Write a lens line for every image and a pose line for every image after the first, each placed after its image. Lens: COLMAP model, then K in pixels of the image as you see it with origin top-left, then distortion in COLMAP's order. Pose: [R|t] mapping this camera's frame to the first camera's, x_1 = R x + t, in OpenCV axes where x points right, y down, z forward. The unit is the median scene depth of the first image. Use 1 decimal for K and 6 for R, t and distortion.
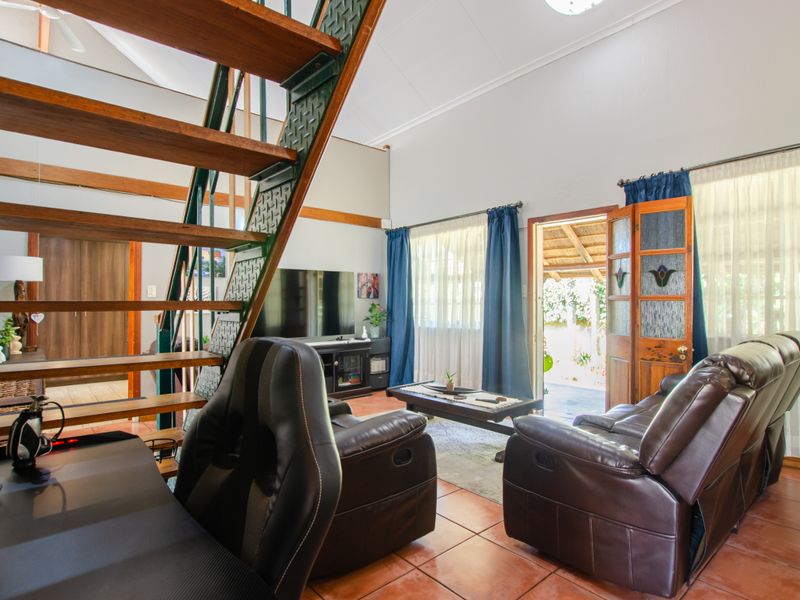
lens RADIAL K [[436.7, 0, 404.8], [0, 436.7, 307.1], [0, 0, 1]] dist [-0.027690, 0.002758]
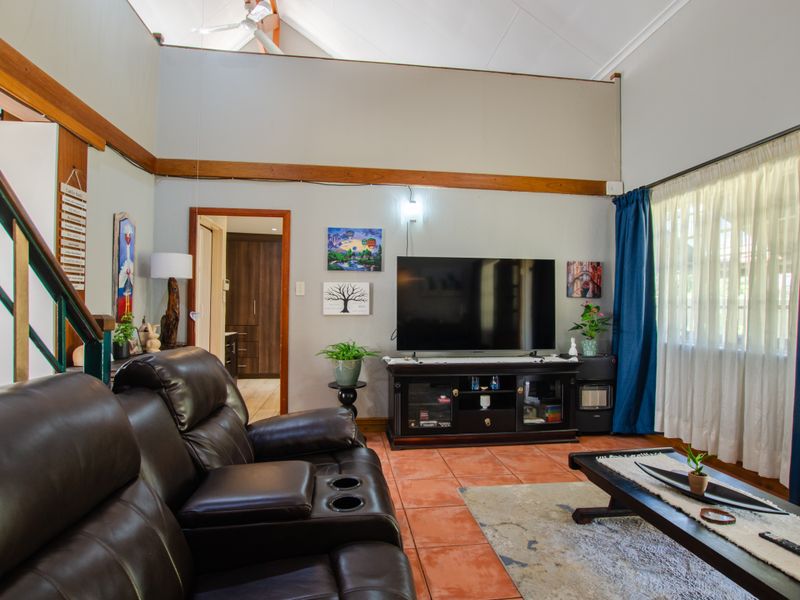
lens RADIAL K [[436.7, 0, 399.2], [0, 436.7, 302.8], [0, 0, 1]] dist [-0.027690, 0.002758]
pose [[0.832602, 0.007977, -0.553814, 0.058395], [-0.013541, 0.999891, -0.005955, -0.003682], [0.553706, 0.012457, 0.832619, 0.277902]]
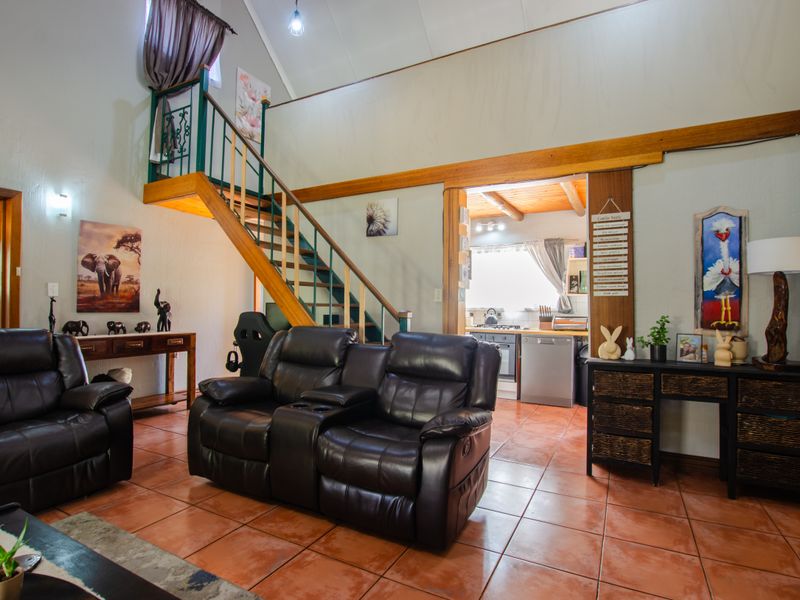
lens RADIAL K [[436.7, 0, 399.9], [0, 436.7, 299.8], [0, 0, 1]] dist [-0.027690, 0.002758]
pose [[-0.937722, -0.009047, -0.347269, -0.027877], [-0.004437, 0.999891, -0.014069, -0.001763], [0.347359, -0.011652, -0.937660, 0.894193]]
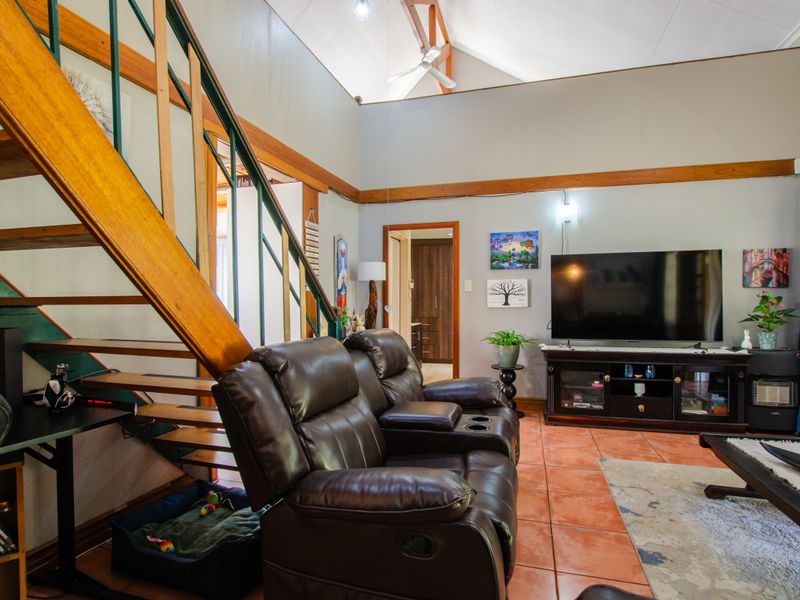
lens RADIAL K [[436.7, 0, 400.0], [0, 436.7, 300.4], [0, 0, 1]] dist [-0.027690, 0.002758]
pose [[0.538148, 0.003964, -0.842841, 0.171326], [0.000470, 0.999987, 0.005004, -0.004475], [0.842850, -0.003089, 0.538140, 0.212652]]
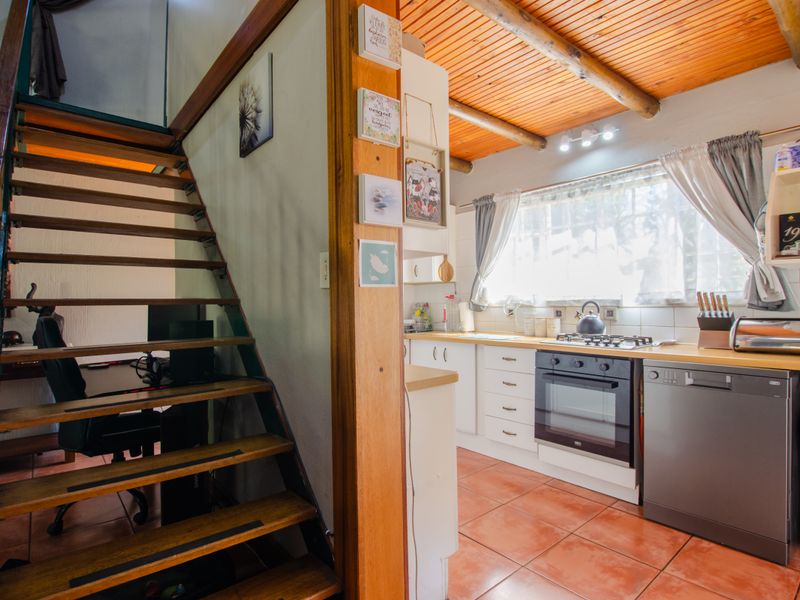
lens RADIAL K [[436.7, 0, 399.8], [0, 436.7, 300.6], [0, 0, 1]] dist [-0.027690, 0.002758]
pose [[-0.999530, 0.015631, 0.026386, -0.375990], [0.015550, 0.999874, -0.003262, 0.000408], [-0.026433, -0.002850, -0.999647, 0.521961]]
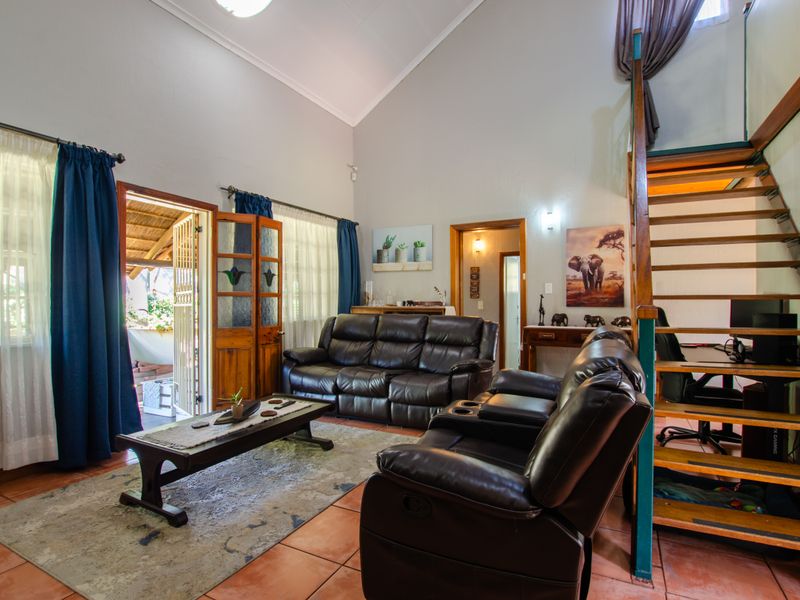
lens RADIAL K [[436.7, 0, 397.1], [0, 436.7, 303.7], [0, 0, 1]] dist [-0.027690, 0.002758]
pose [[-0.373950, -0.003130, 0.927443, -0.447623], [0.003674, 0.999981, 0.004856, 0.000178], [-0.927441, 0.005223, -0.373932, 0.673170]]
